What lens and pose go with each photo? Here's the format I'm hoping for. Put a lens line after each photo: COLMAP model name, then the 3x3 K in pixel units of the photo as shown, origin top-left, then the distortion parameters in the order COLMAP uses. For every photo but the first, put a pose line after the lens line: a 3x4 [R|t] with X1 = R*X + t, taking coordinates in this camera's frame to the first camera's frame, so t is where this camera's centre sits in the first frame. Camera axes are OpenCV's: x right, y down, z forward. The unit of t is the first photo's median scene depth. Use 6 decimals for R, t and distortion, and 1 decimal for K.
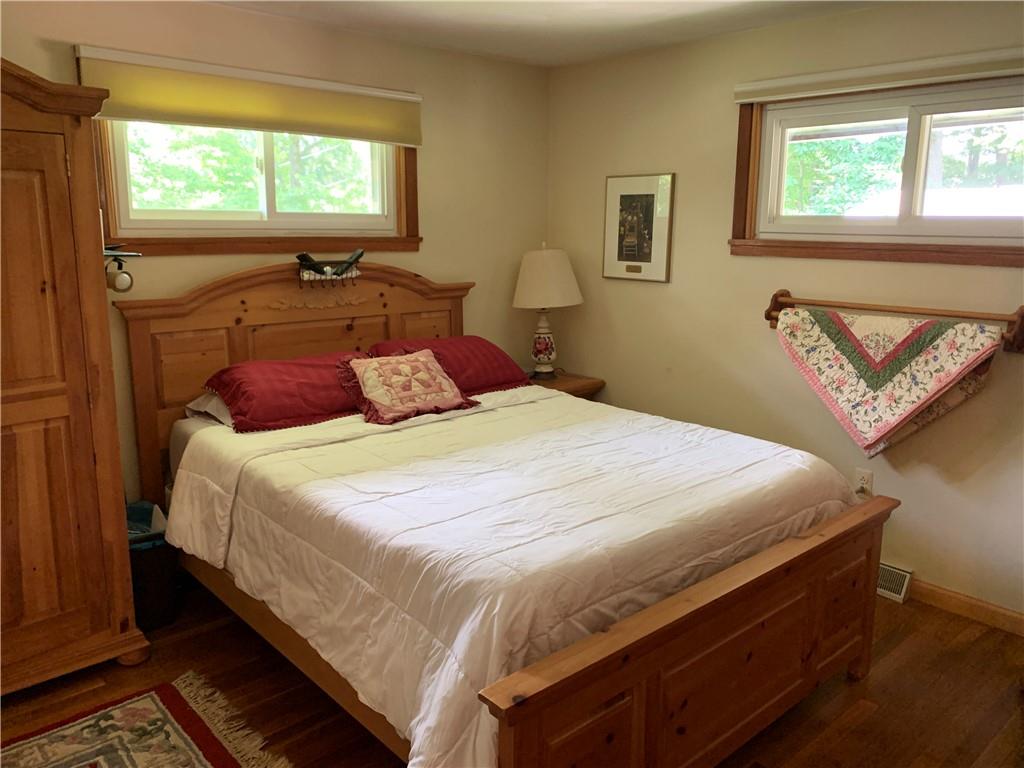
lens RADIAL K [[796.4, 0, 511.0], [0, 796.4, 383.6], [0, 0, 1]] dist [0.047697, 0.001244]
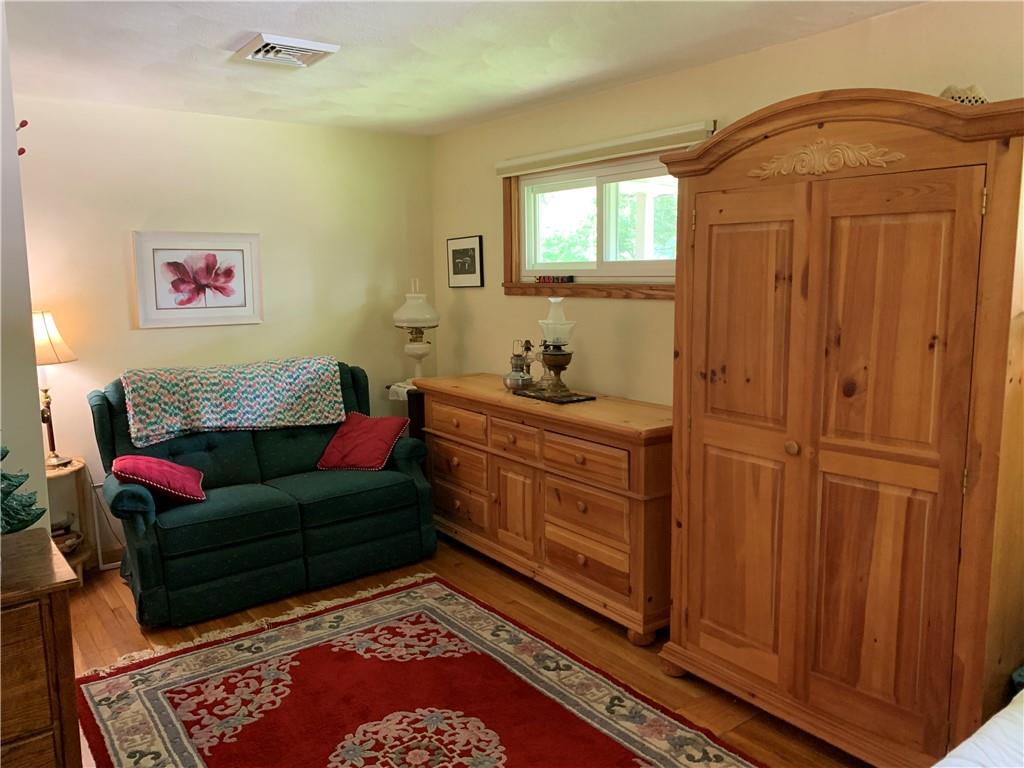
lens RADIAL K [[796.4, 0, 512.3], [0, 796.4, 379.8], [0, 0, 1]] dist [0.047697, 0.001244]
pose [[-0.084971, 0.136960, -0.986925, 0.332372], [-0.187674, 0.970579, 0.150850, -0.126294], [0.978549, 0.198039, -0.056767, 0.610667]]
